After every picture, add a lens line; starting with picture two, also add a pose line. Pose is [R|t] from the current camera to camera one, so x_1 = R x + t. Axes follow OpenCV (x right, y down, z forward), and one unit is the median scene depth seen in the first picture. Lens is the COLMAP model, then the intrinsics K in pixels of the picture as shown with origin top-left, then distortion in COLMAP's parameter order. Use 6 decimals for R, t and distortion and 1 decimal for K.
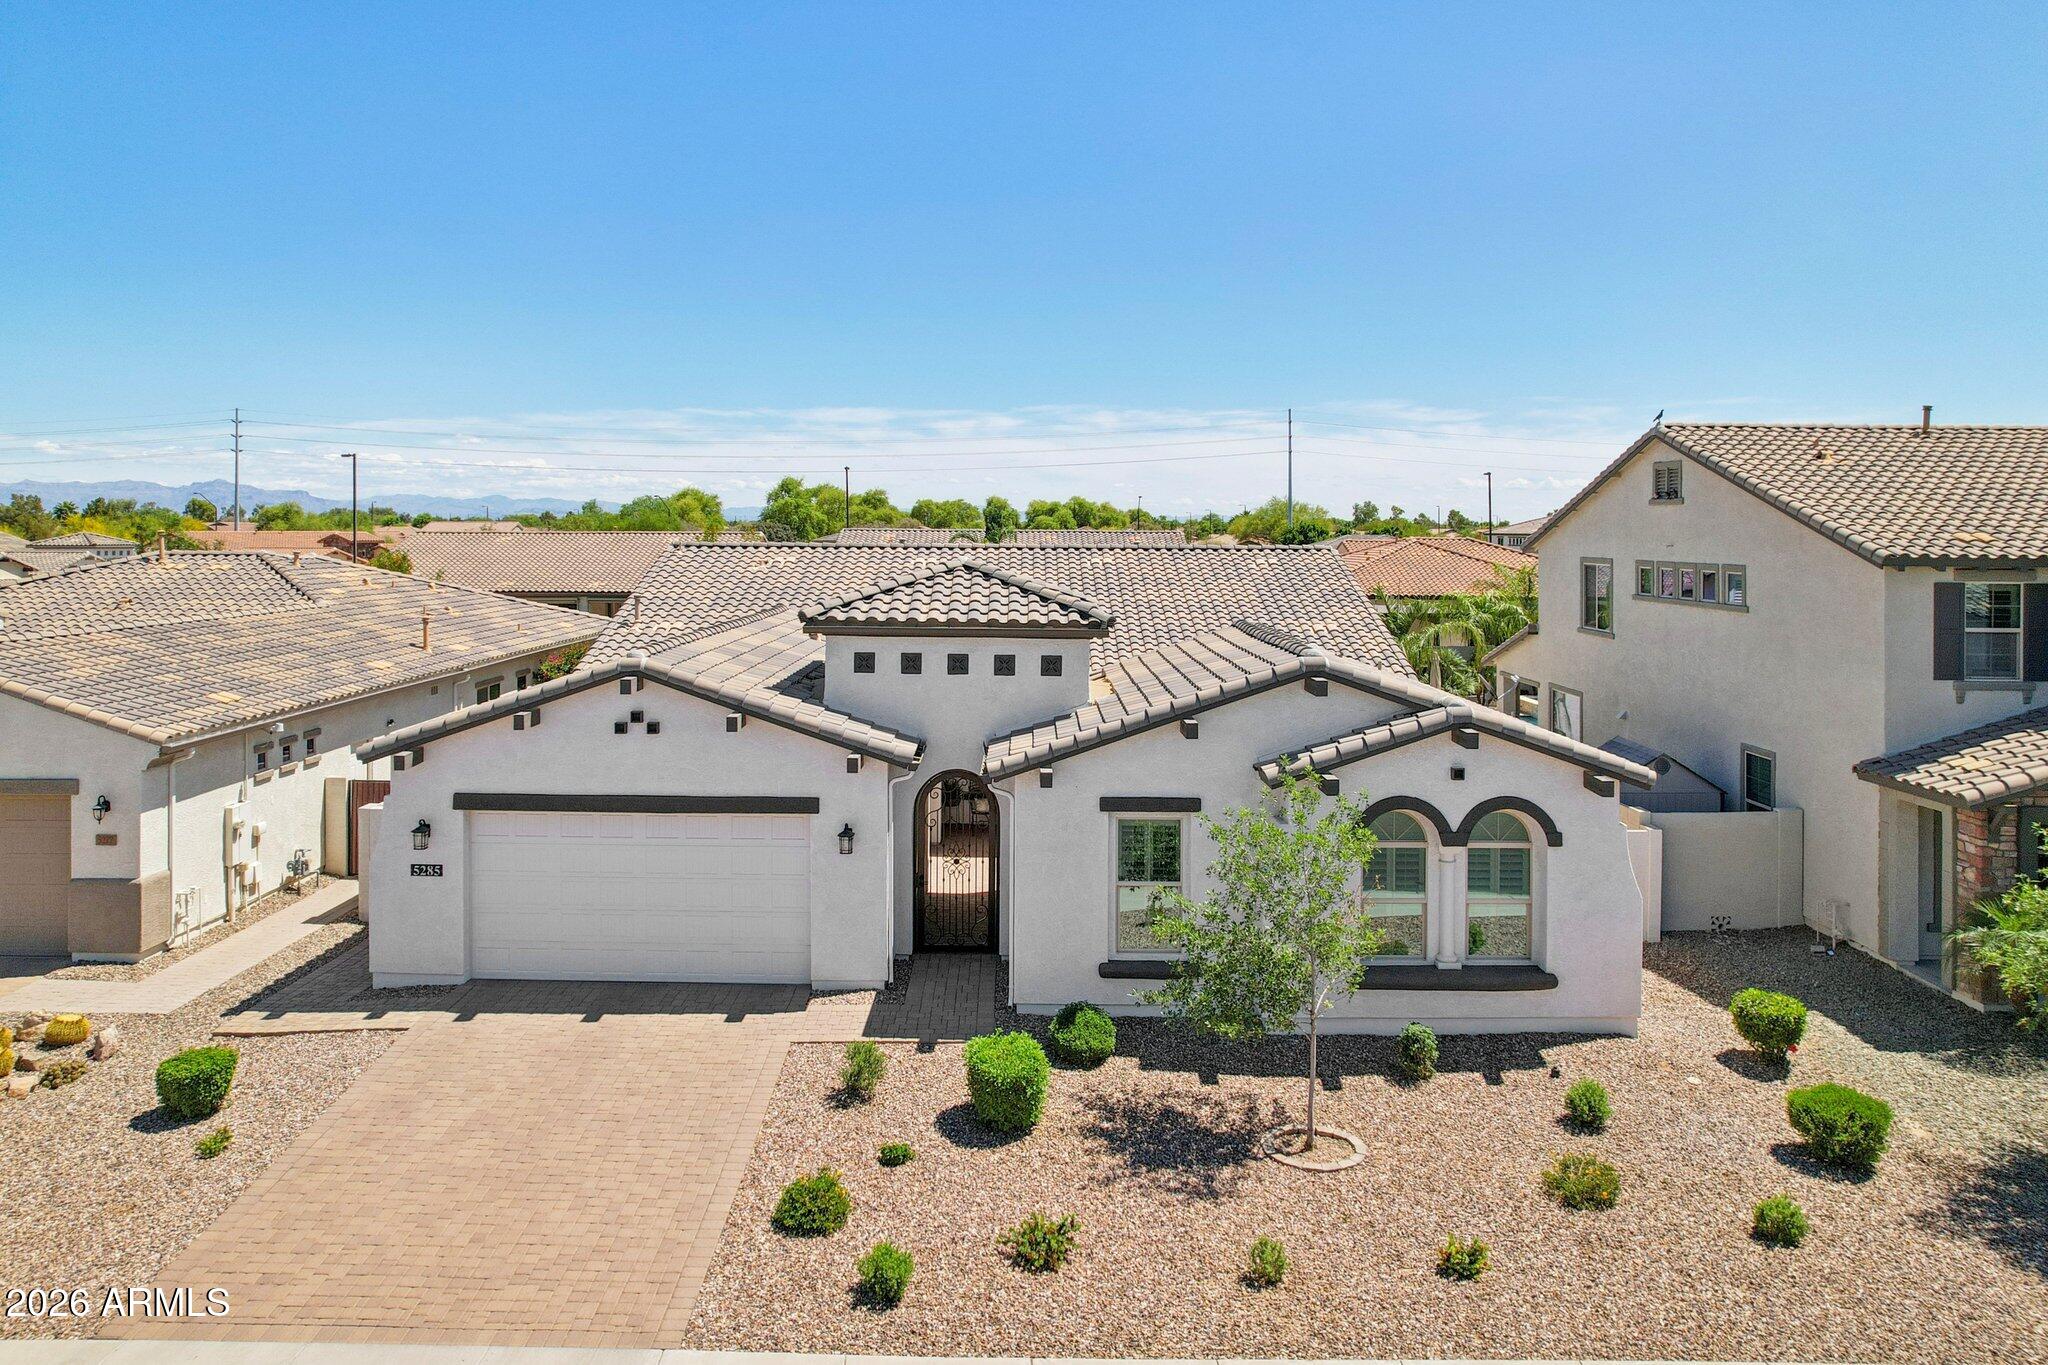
lens RADIAL K [[1360.7, 0, 1017.7], [0, 1360.7, 510.6], [0, 0, 1]] dist [-0.065414, 0.046788]
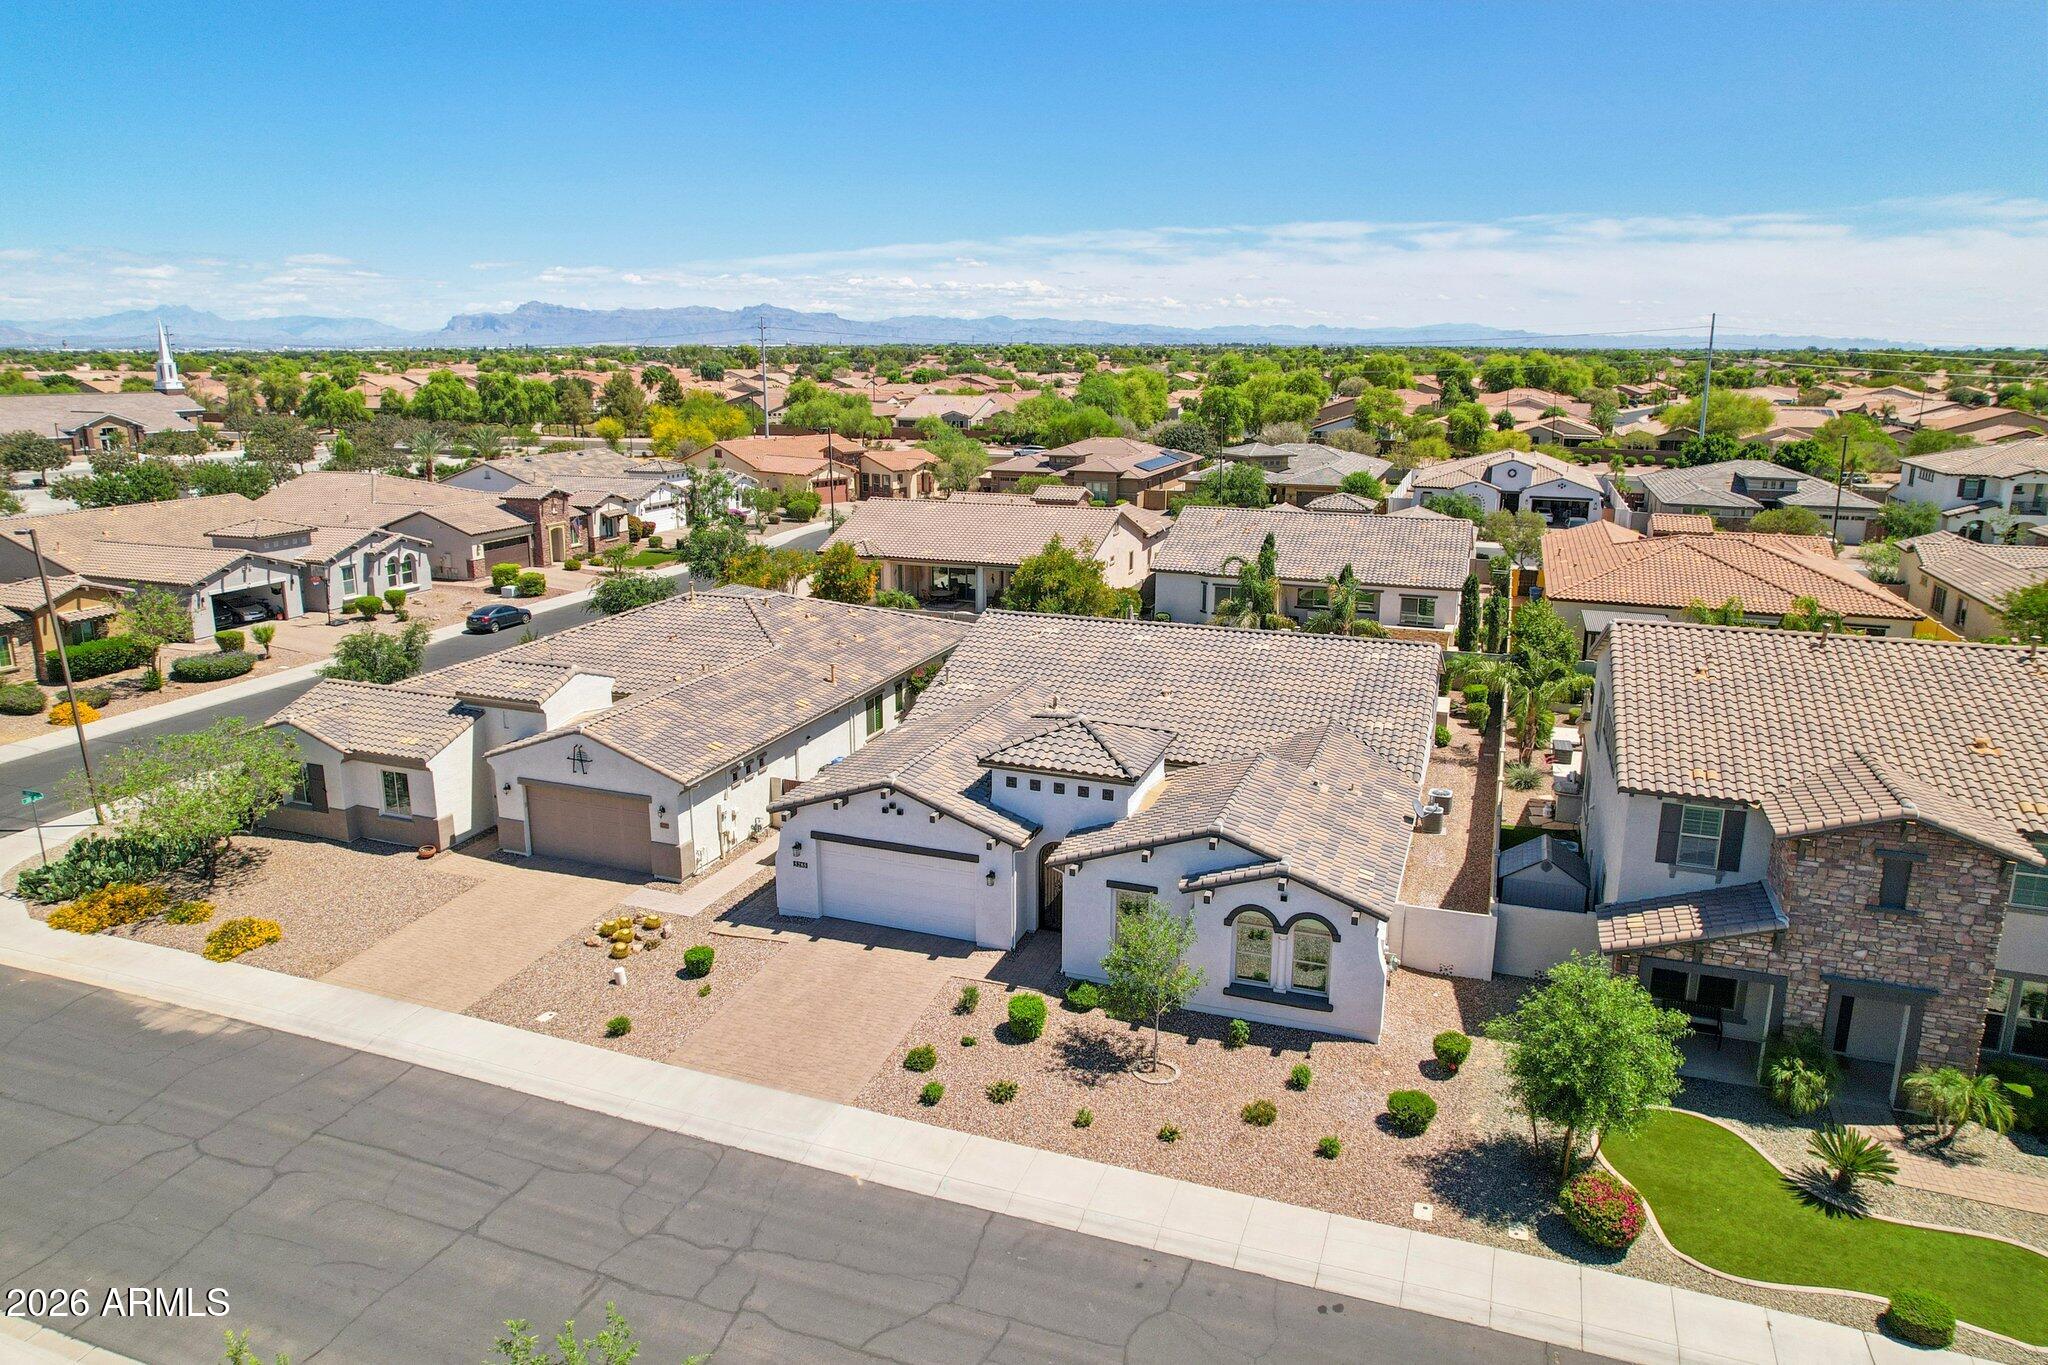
lens RADIAL K [[1323.4, 0, 1025.2], [0, 1323.4, 622.3], [0, 0, 1]] dist [-0.073795, 0.069308]
pose [[0.939687, 0.066381, -0.335533, 0.566480], [0.007919, 0.976501, 0.215366, -0.556821], [0.341945, -0.205034, 0.917080, -0.689204]]
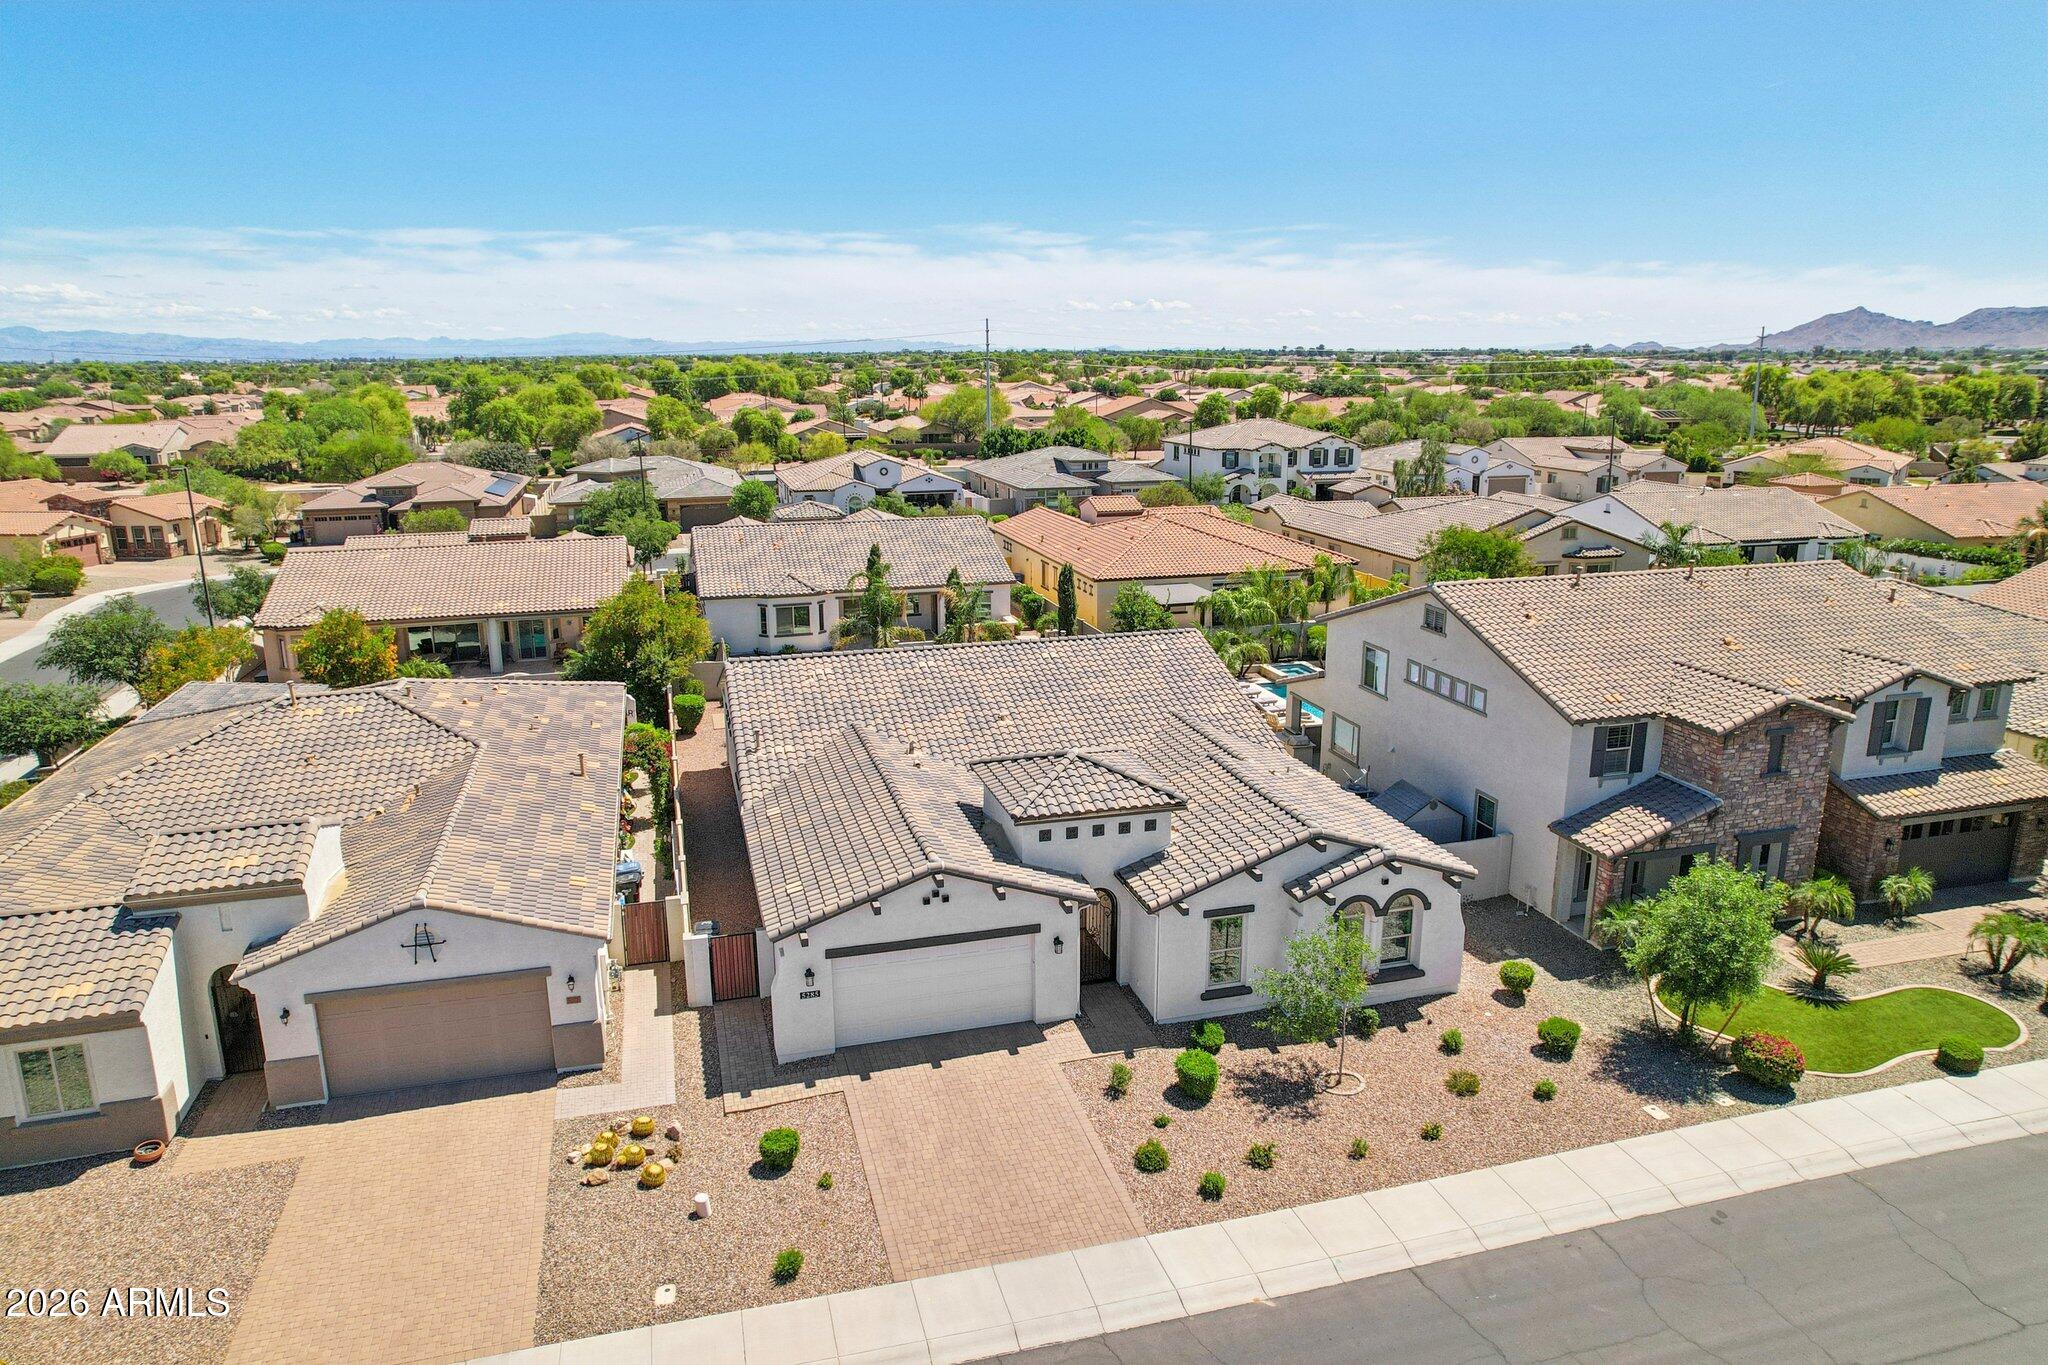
lens RADIAL K [[1311.4, 0, 1022.5], [0, 1311.4, 655.7], [0, 0, 1]] dist [-0.076257, 0.067363]
pose [[0.961437, -0.073147, 0.265118, -0.623745], [0.007827, 0.970869, 0.239483, -0.551205], [-0.274912, -0.228173, 0.934002, -0.499568]]
